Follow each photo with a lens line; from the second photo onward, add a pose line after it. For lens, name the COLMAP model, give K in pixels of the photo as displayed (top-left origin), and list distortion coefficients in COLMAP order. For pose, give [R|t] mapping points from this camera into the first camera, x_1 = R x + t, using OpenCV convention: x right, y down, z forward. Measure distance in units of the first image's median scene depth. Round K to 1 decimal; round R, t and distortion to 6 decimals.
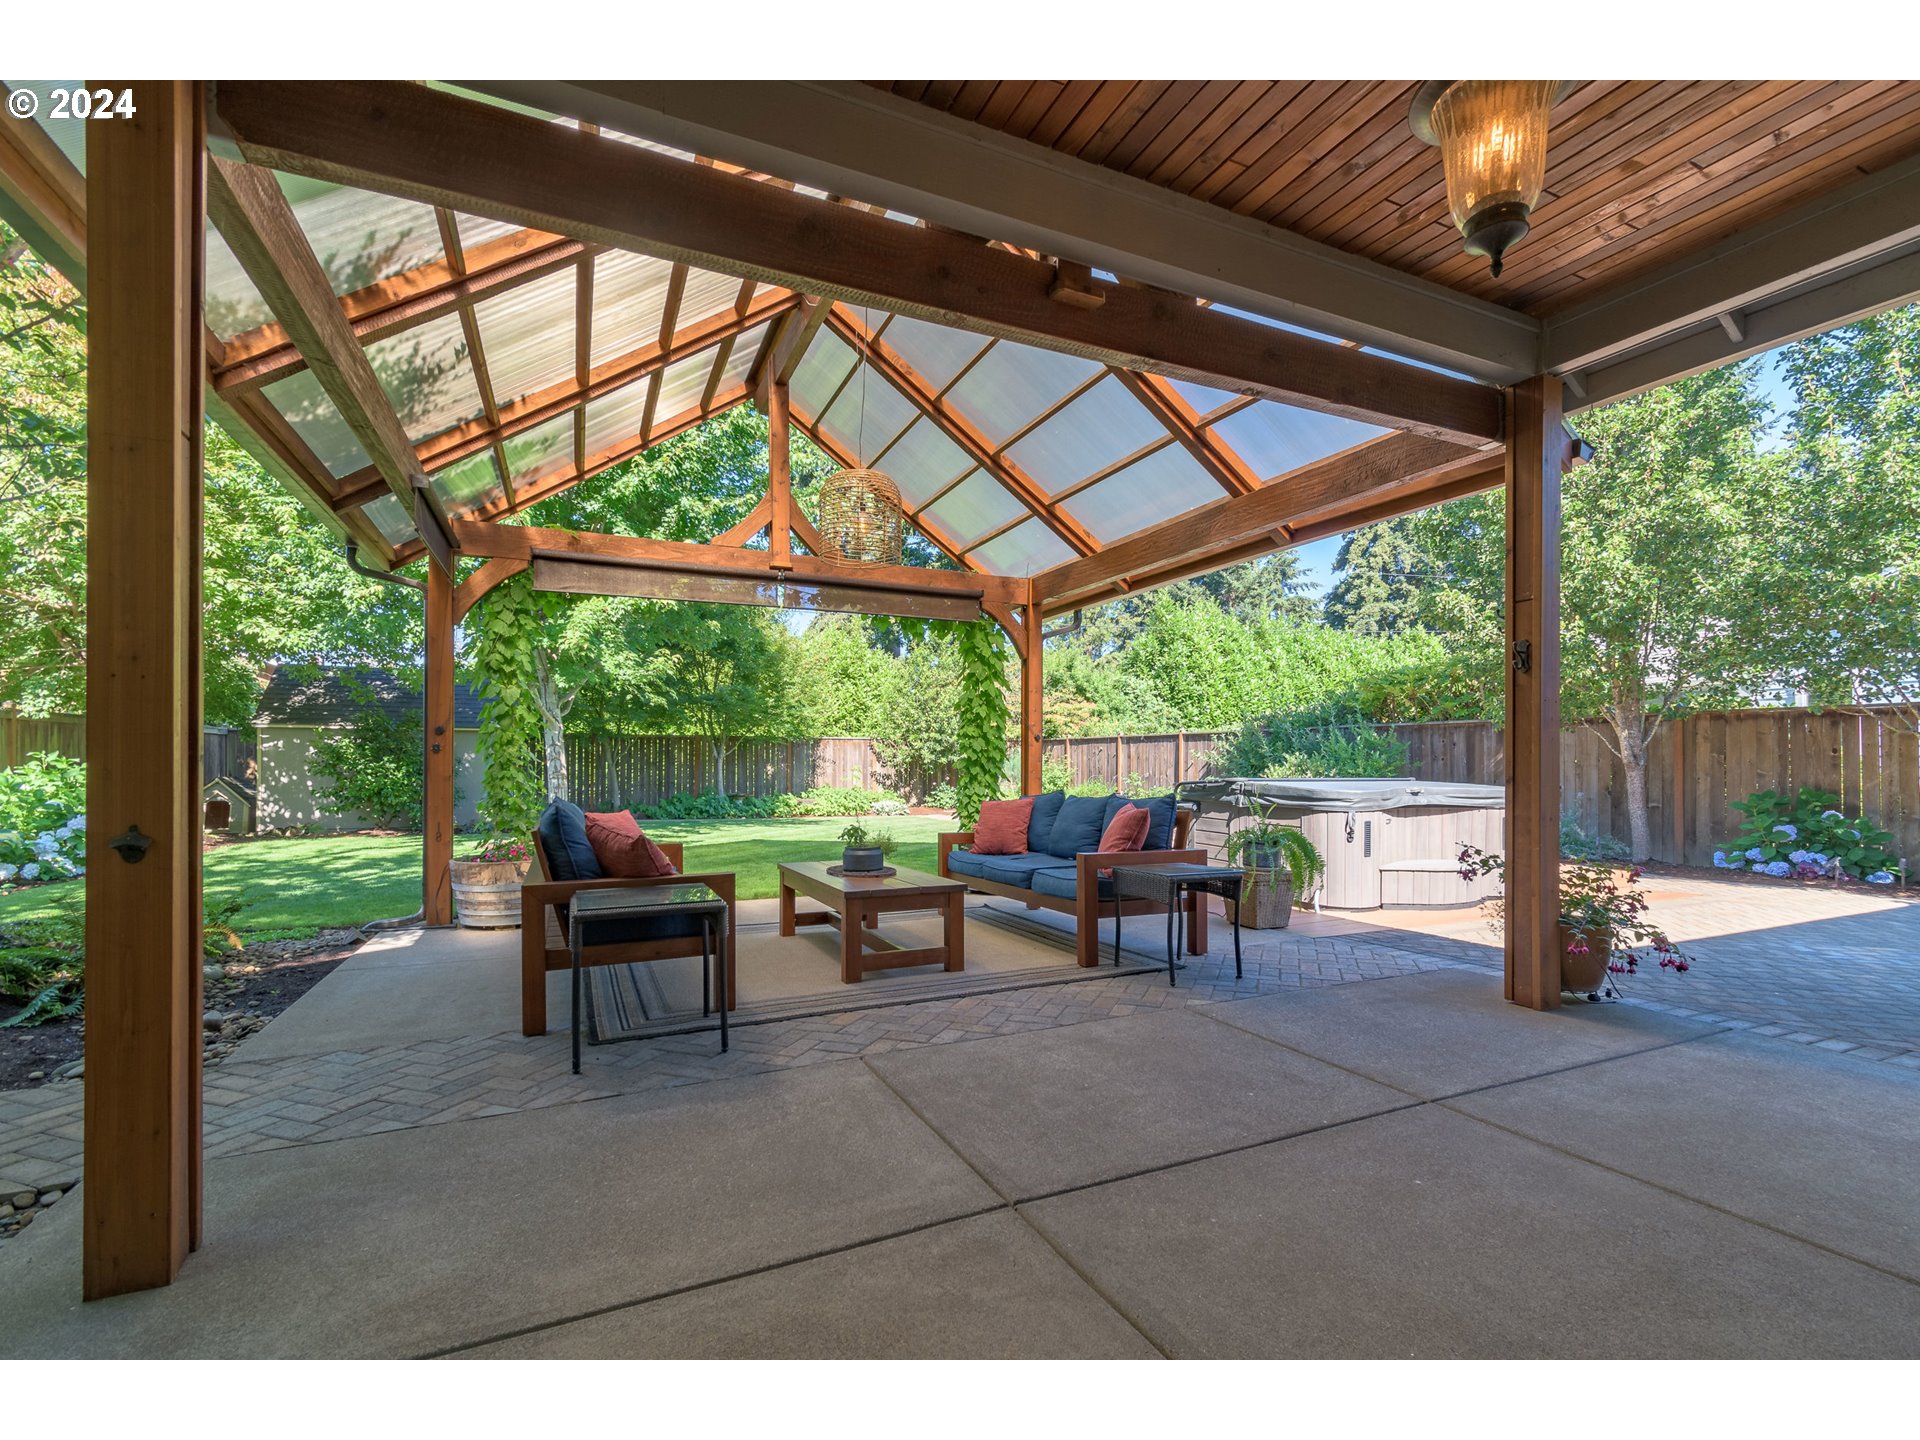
lens RADIAL K [[861.2, 0, 965.3], [0, 861.2, 764.1], [0, 0, 1]] dist [0.001970, 0.000516]
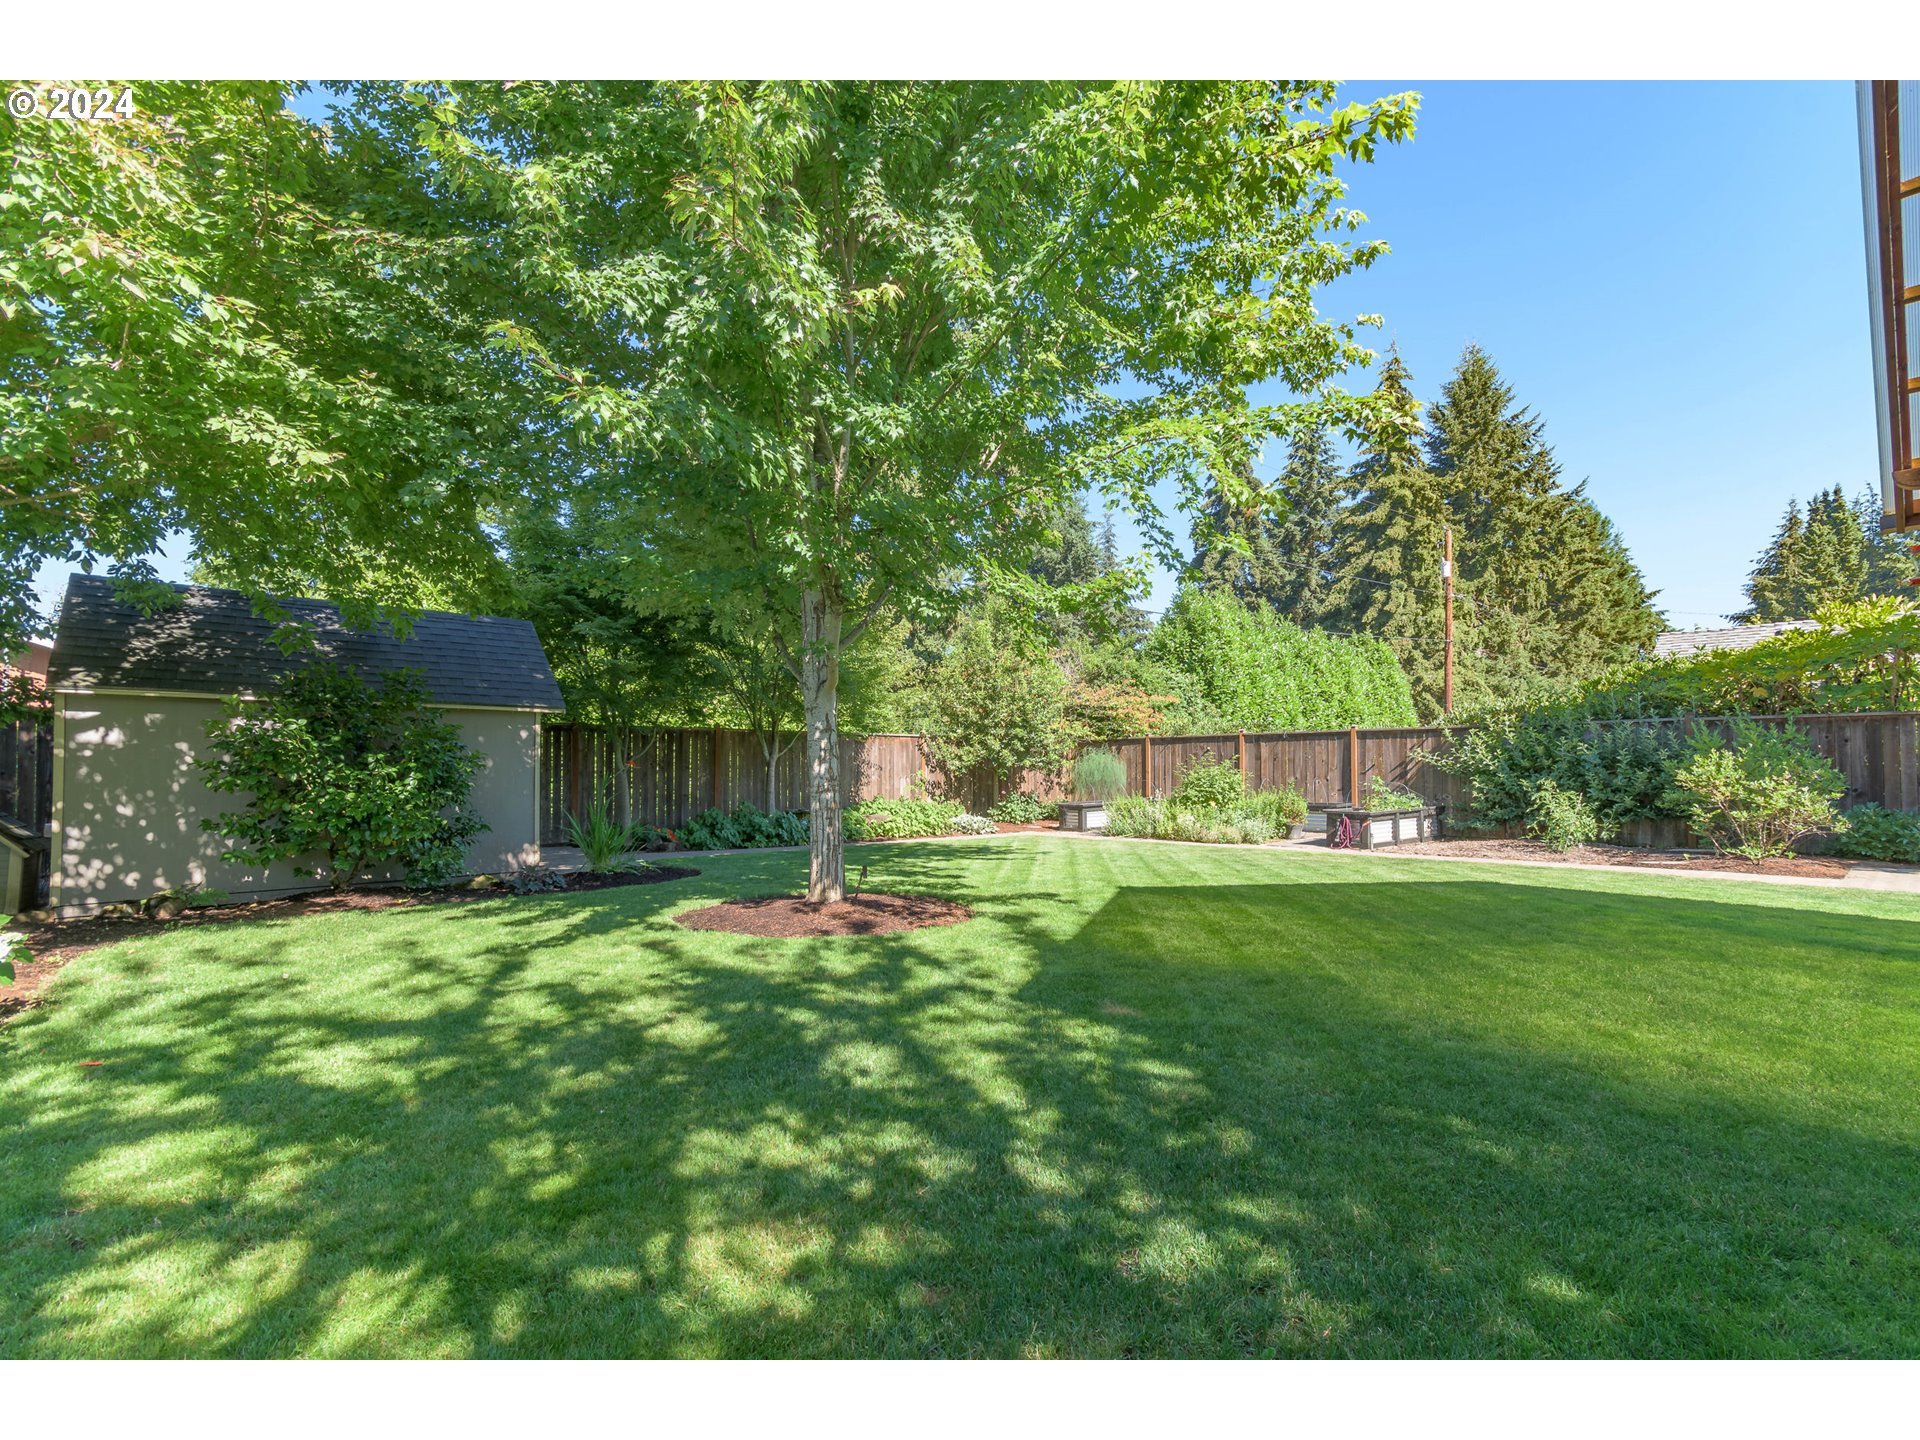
lens RADIAL K [[845.3, 0, 963.1], [0, 845.3, 756.5], [0, 0, 1]] dist [0.001791, 0.000314]
pose [[0.950199, 0.000451, 0.311642, -0.802281], [0.004892, 0.999854, -0.016362, 0.004584], [-0.311604, 0.017072, 0.950059, 0.691356]]
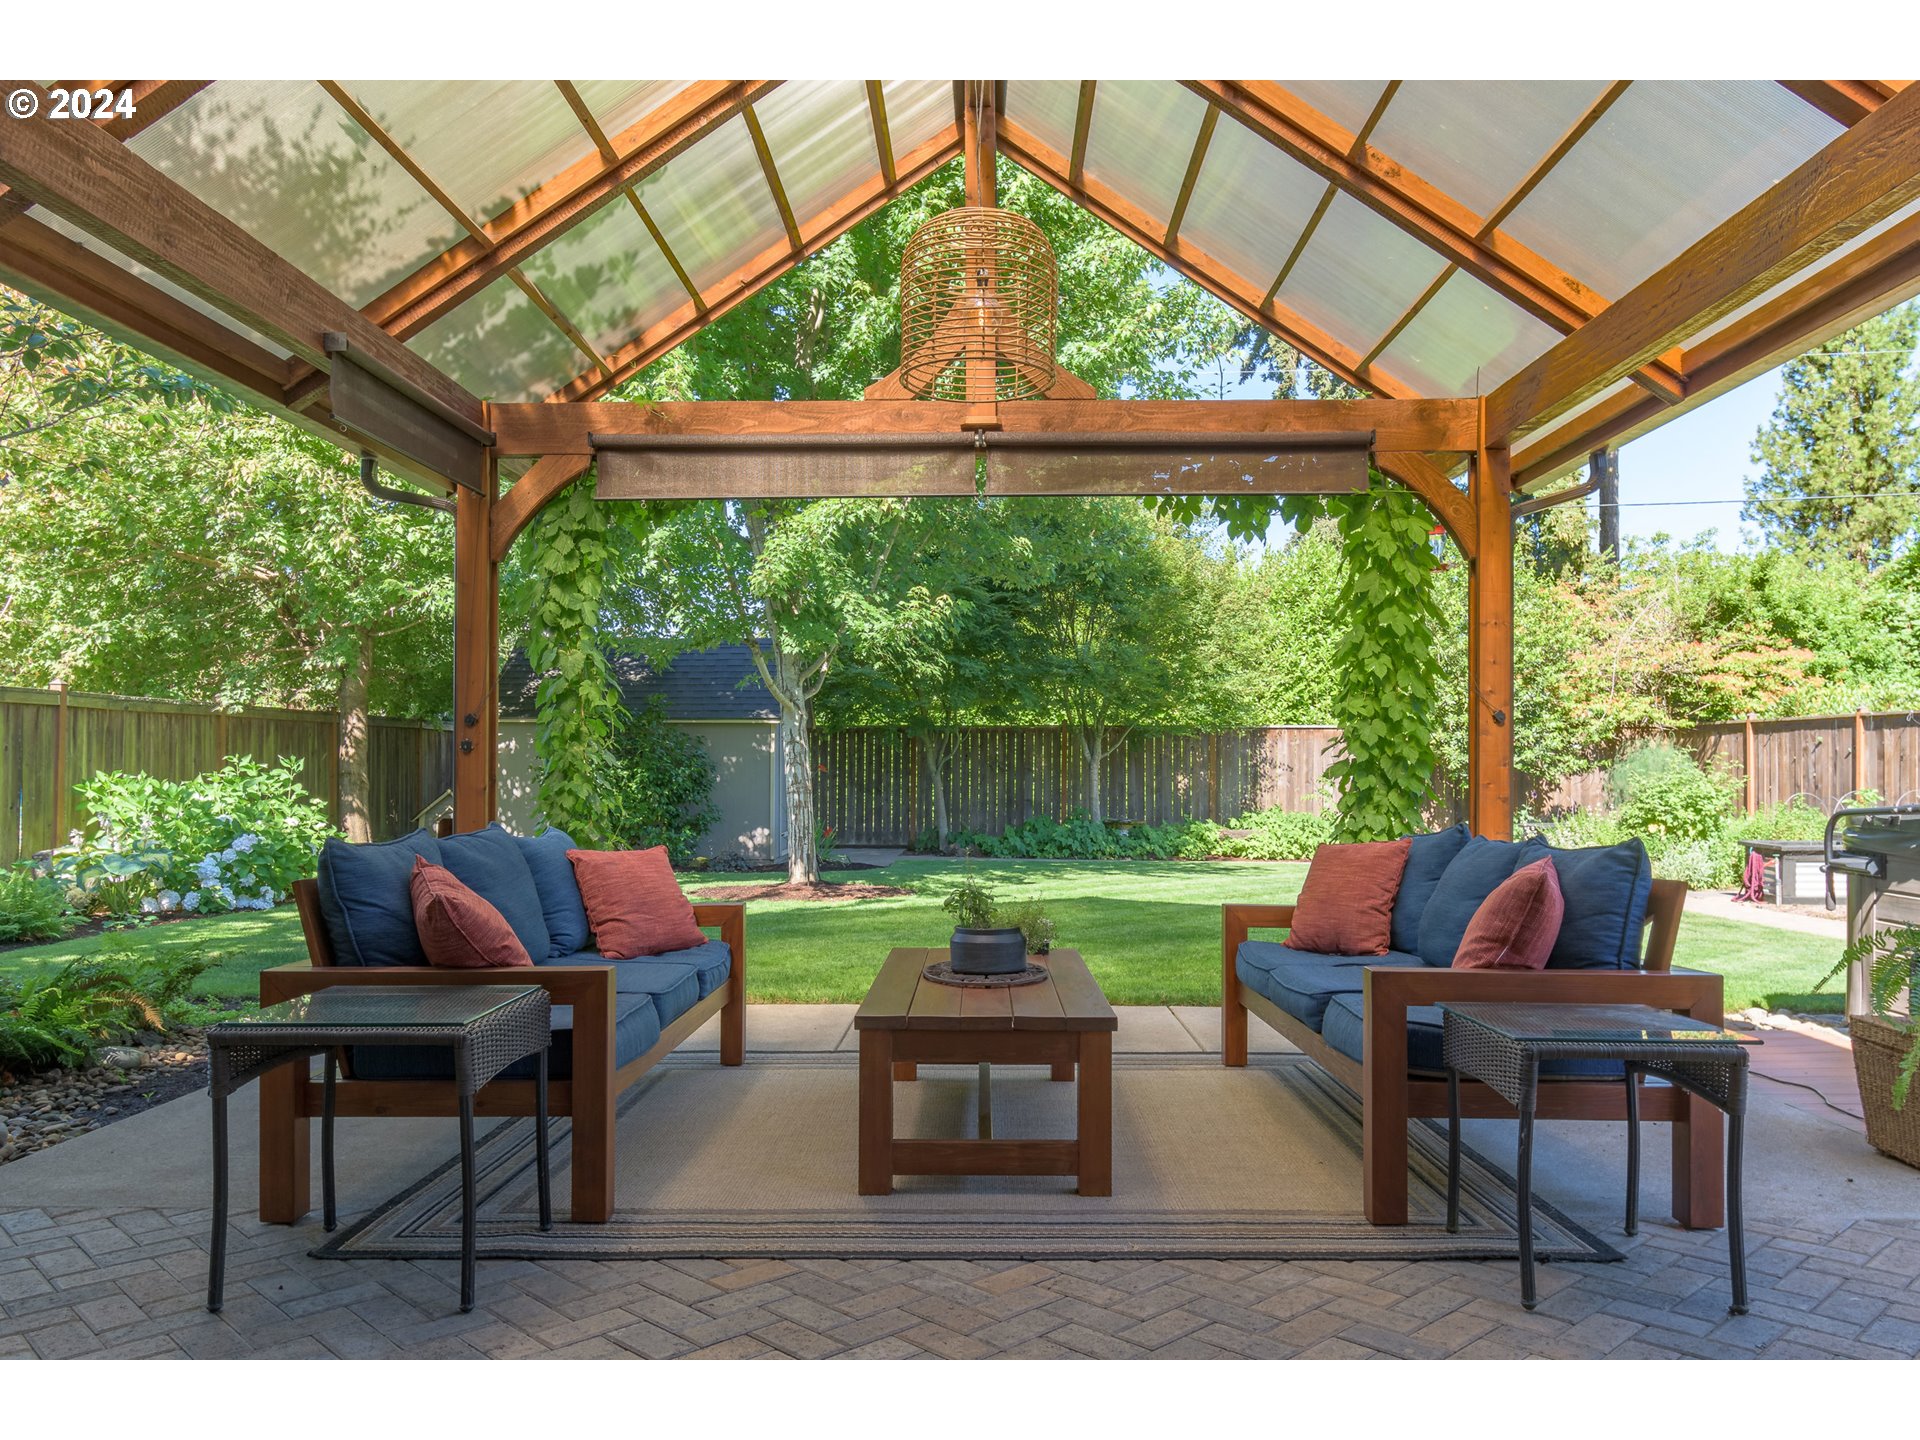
lens RADIAL K [[1382.9, 0, 956.7], [0, 1382.9, 755.9], [0, 0, 1]] dist [-0.000453, -0.001610]
pose [[0.898409, -0.004543, -0.439136, 0.145036], [-0.000355, 0.999939, -0.011070, 0.000559], [0.439159, 0.010101, 0.898352, 0.144210]]
